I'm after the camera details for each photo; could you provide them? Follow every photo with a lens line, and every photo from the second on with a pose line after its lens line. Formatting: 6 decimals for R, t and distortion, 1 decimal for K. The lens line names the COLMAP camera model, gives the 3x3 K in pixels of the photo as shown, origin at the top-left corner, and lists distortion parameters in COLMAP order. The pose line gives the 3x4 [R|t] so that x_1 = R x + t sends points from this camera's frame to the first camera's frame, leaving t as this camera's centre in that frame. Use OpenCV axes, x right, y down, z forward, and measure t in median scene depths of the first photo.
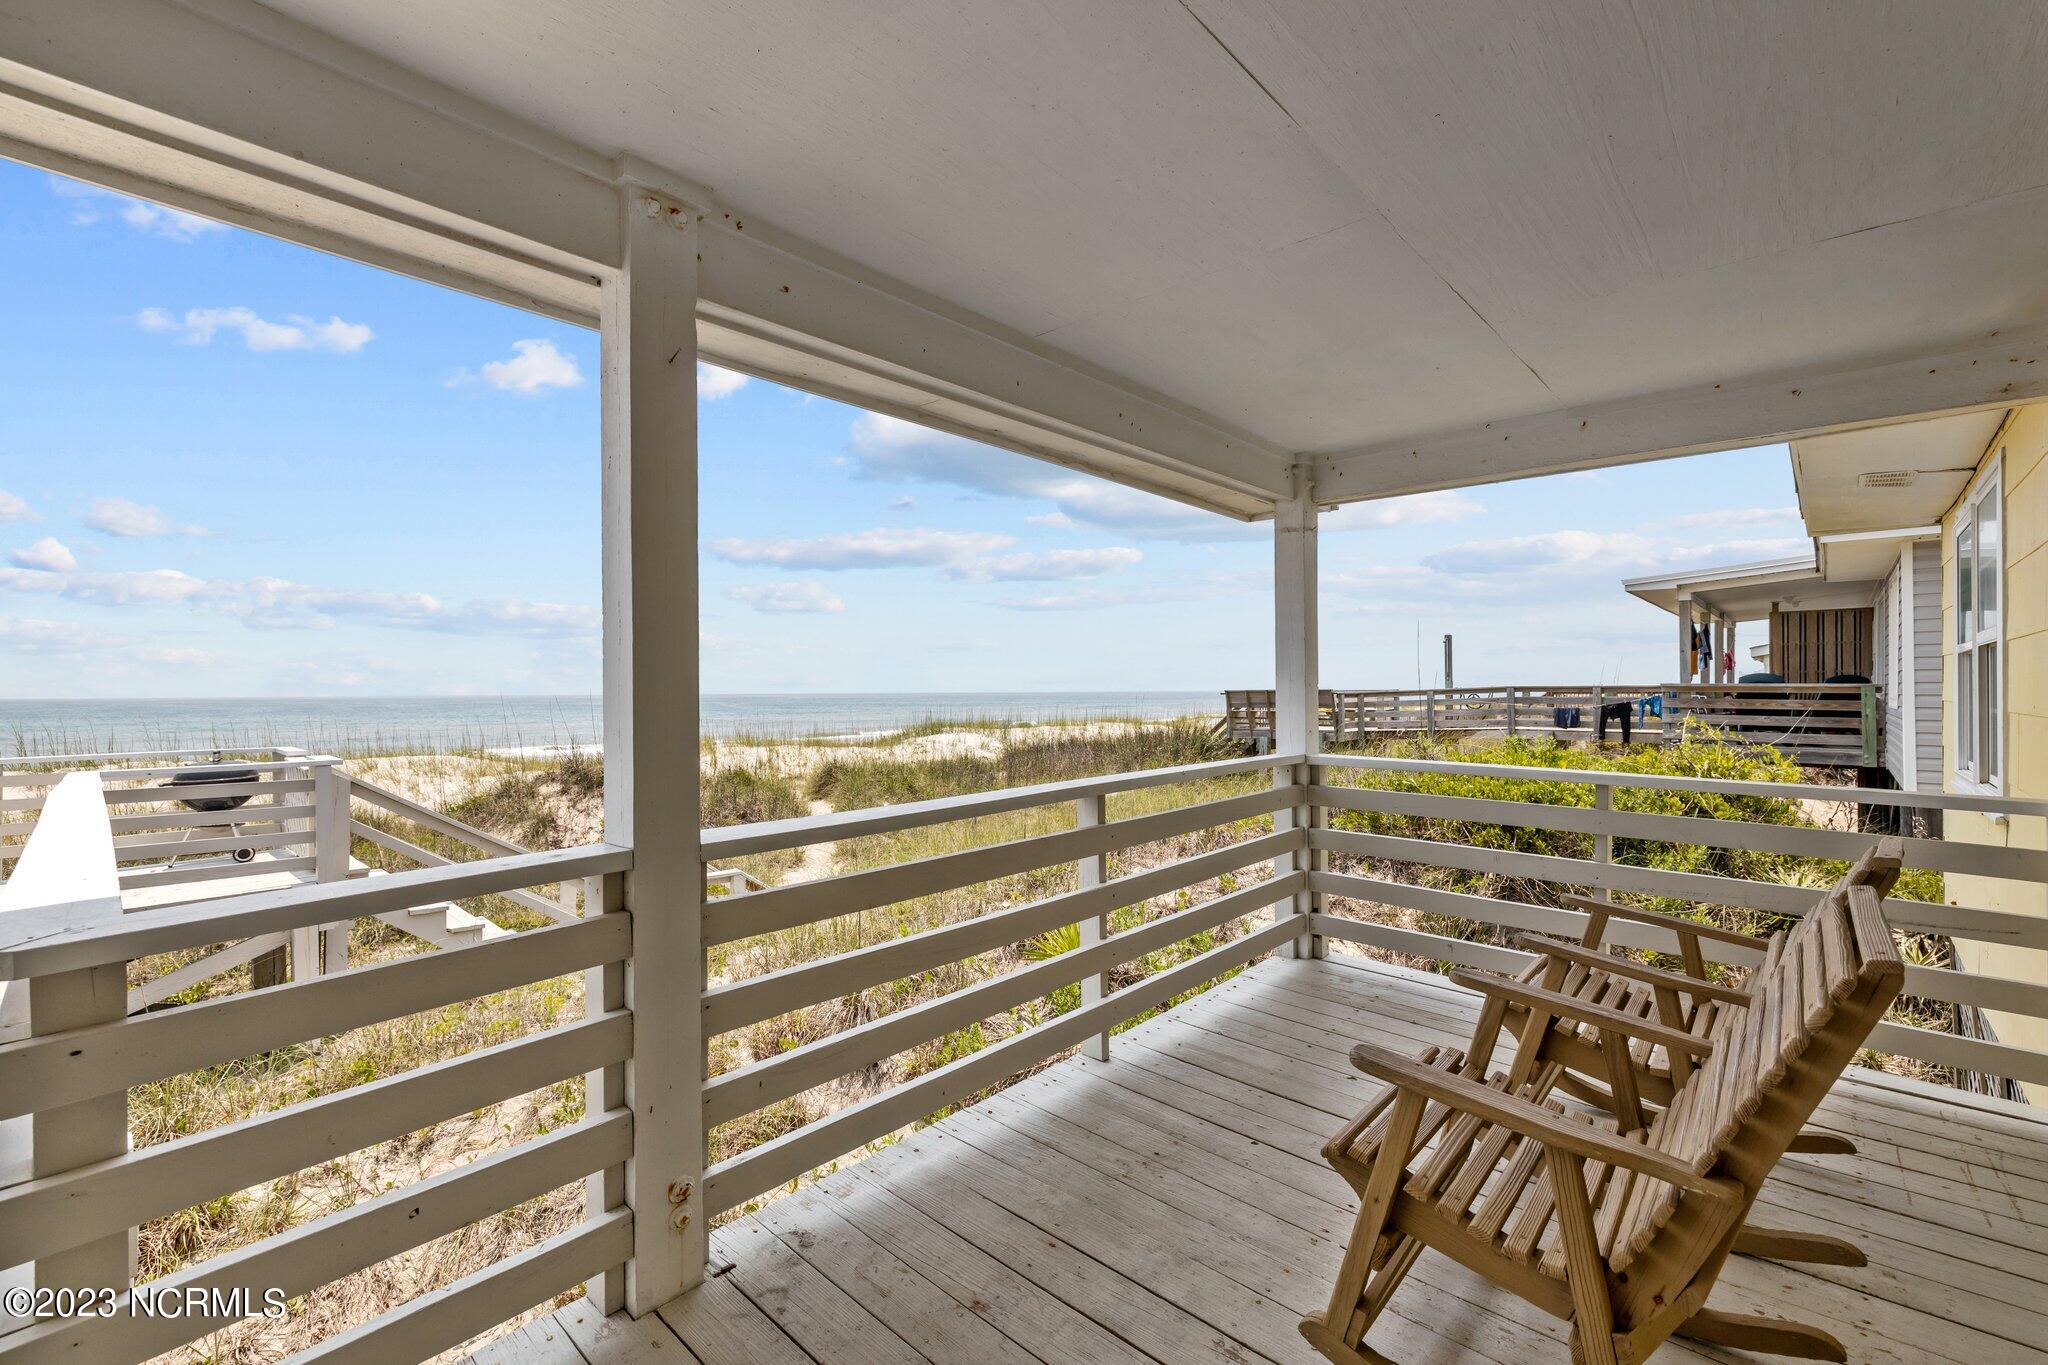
lens RADIAL K [[847.8, 0, 1067.9], [0, 847.8, 684.2], [0, 0, 1]] dist [0.000261, 0.000091]
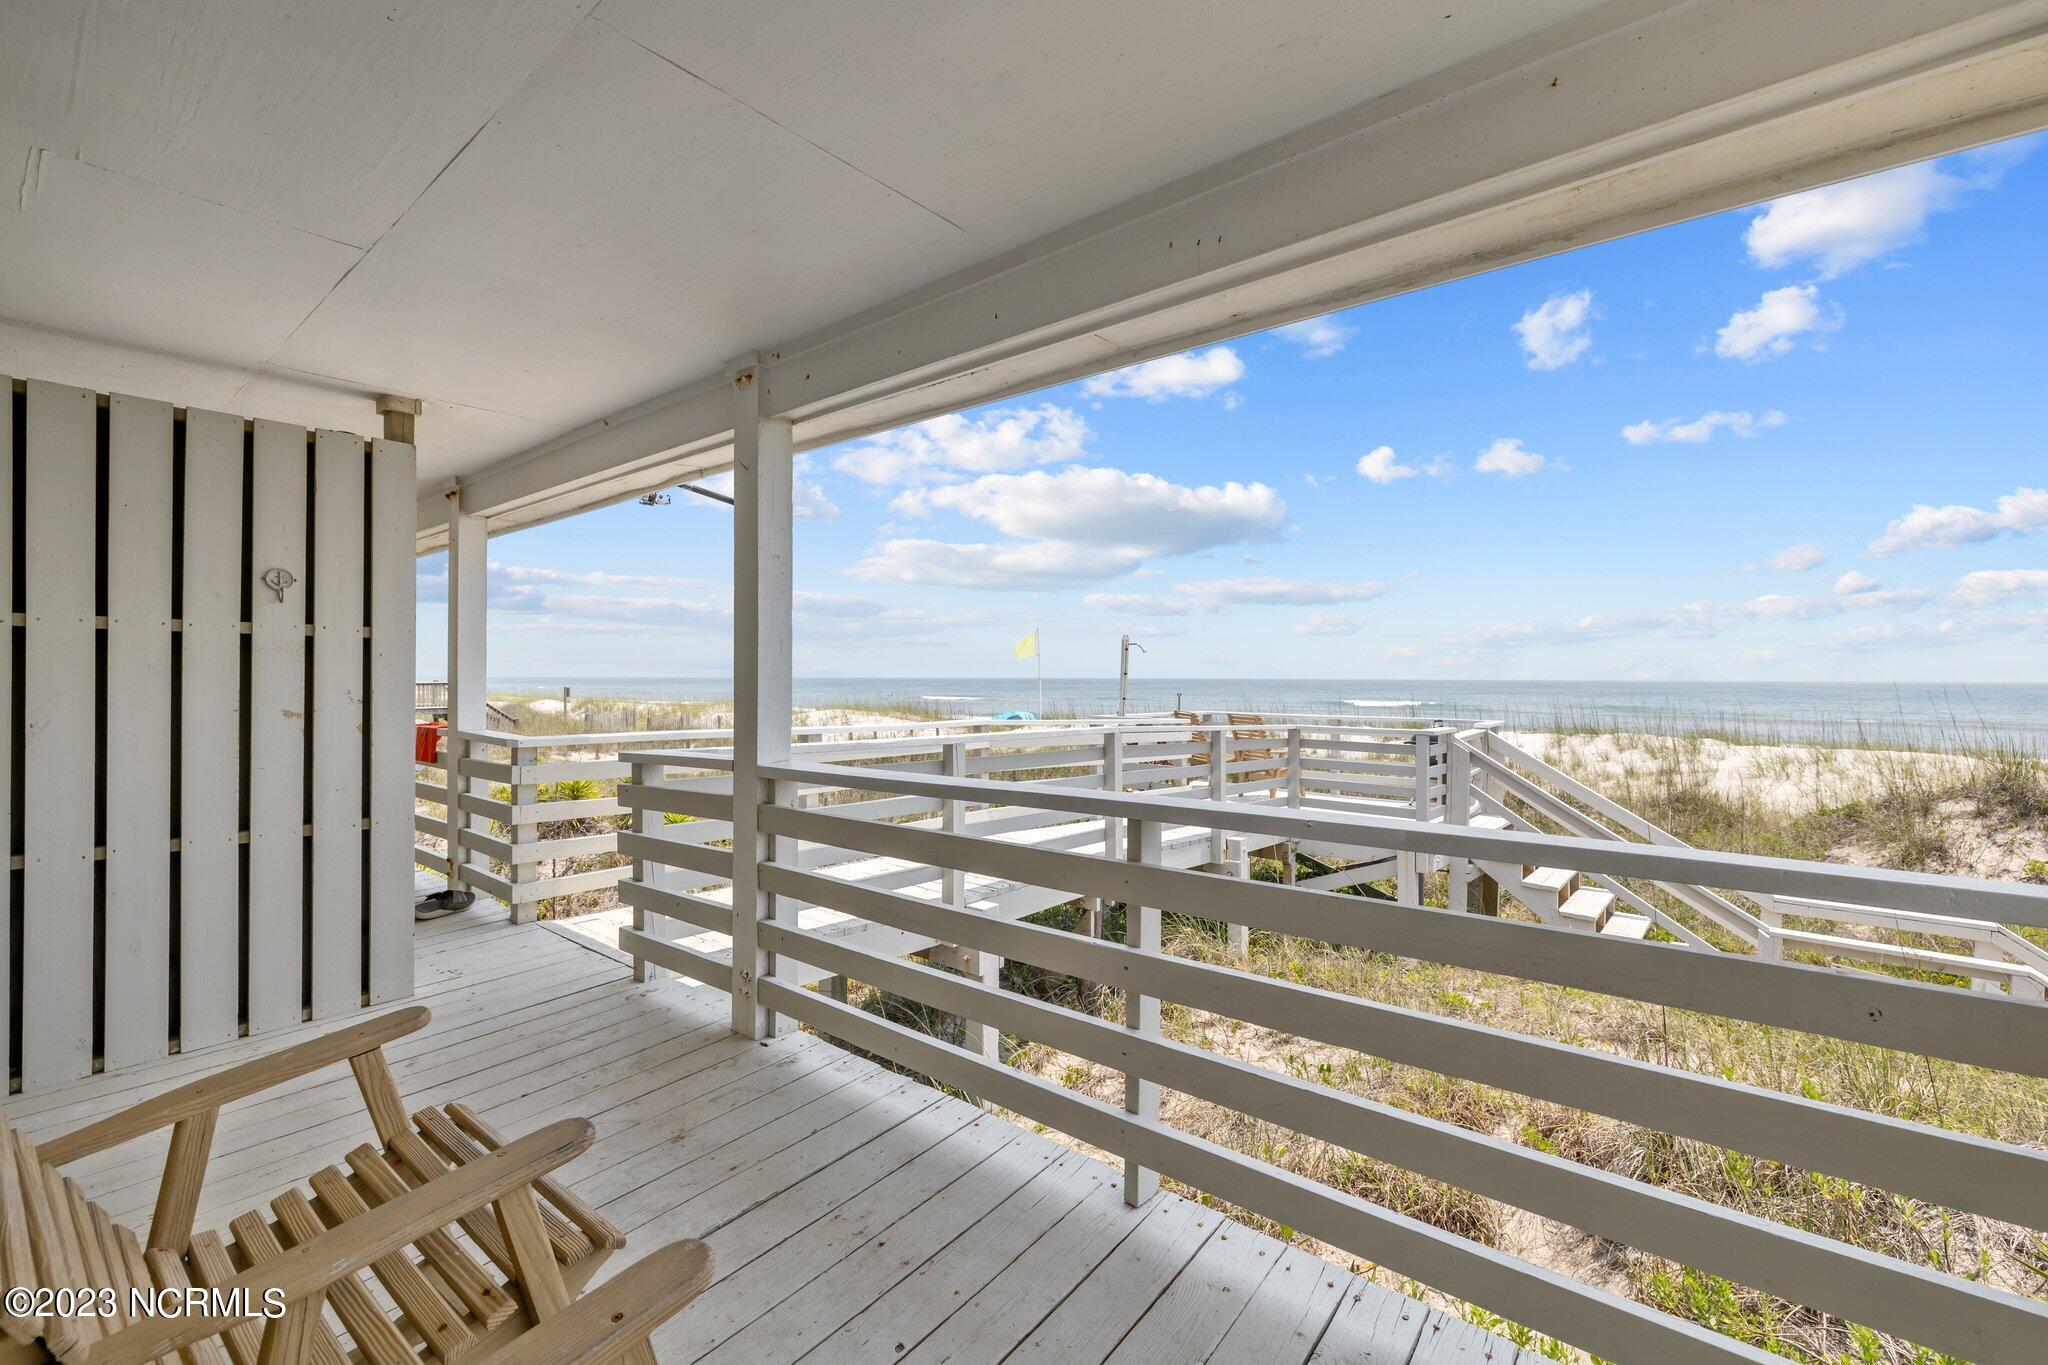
lens RADIAL K [[862.4, 0, 1025.6], [0, 862.4, 621.5], [0, 0, 1]] dist [0.000124, -0.000030]
pose [[0.046060, -0.051026, -0.997635, 0.555056], [-0.002632, 0.998685, -0.051201, 0.002201], [0.998935, 0.004984, 0.045865, 0.635594]]
